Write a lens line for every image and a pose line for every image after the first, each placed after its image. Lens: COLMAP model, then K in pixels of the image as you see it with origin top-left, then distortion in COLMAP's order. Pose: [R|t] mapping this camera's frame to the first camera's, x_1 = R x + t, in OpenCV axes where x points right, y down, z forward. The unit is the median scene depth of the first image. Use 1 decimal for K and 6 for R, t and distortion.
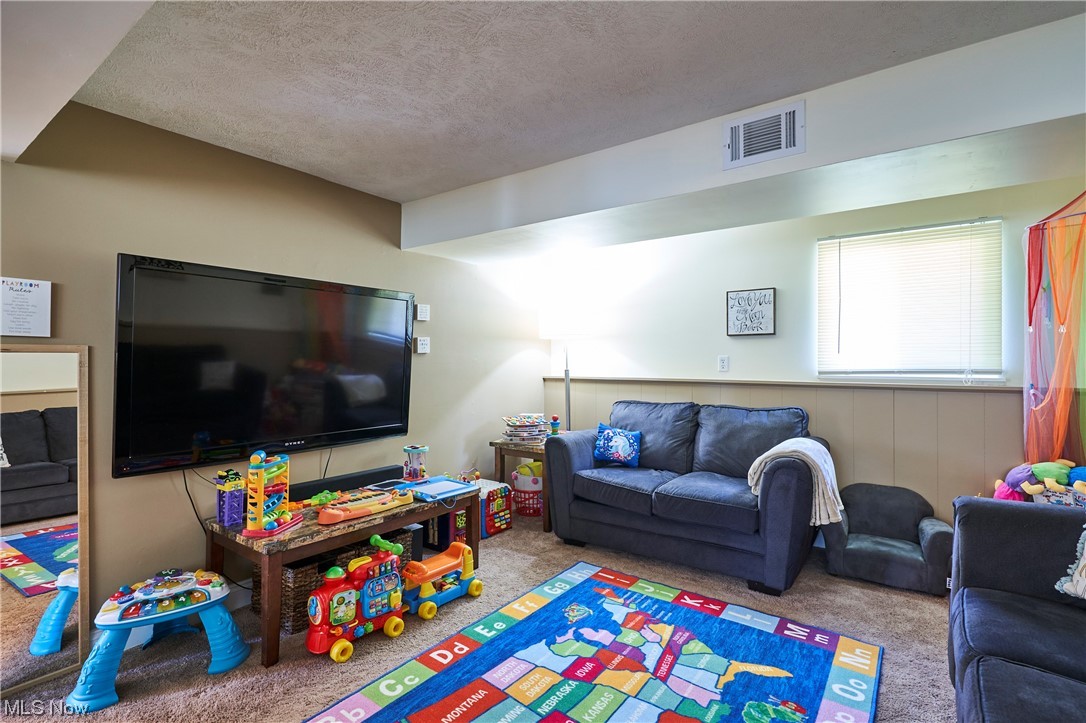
lens RADIAL K [[506.0, 0, 538.7], [0, 506.0, 361.8], [0, 0, 1]] dist [-0.000797, -0.000079]
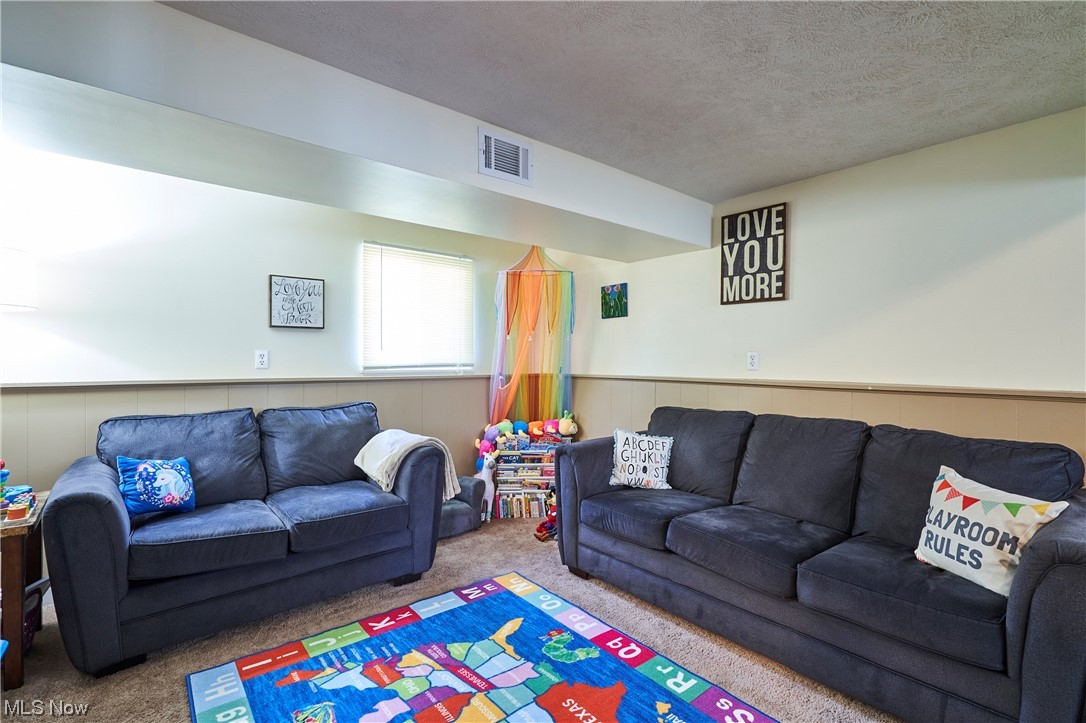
lens RADIAL K [[506.0, 0, 538.7], [0, 506.0, 361.8], [0, 0, 1]] dist [-0.000797, -0.000079]
pose [[0.239215, -0.005094, 0.970953, -0.456151], [-0.003901, 0.999973, 0.006208, 0.001070], [-0.970959, -0.005272, 0.239189, 0.470475]]
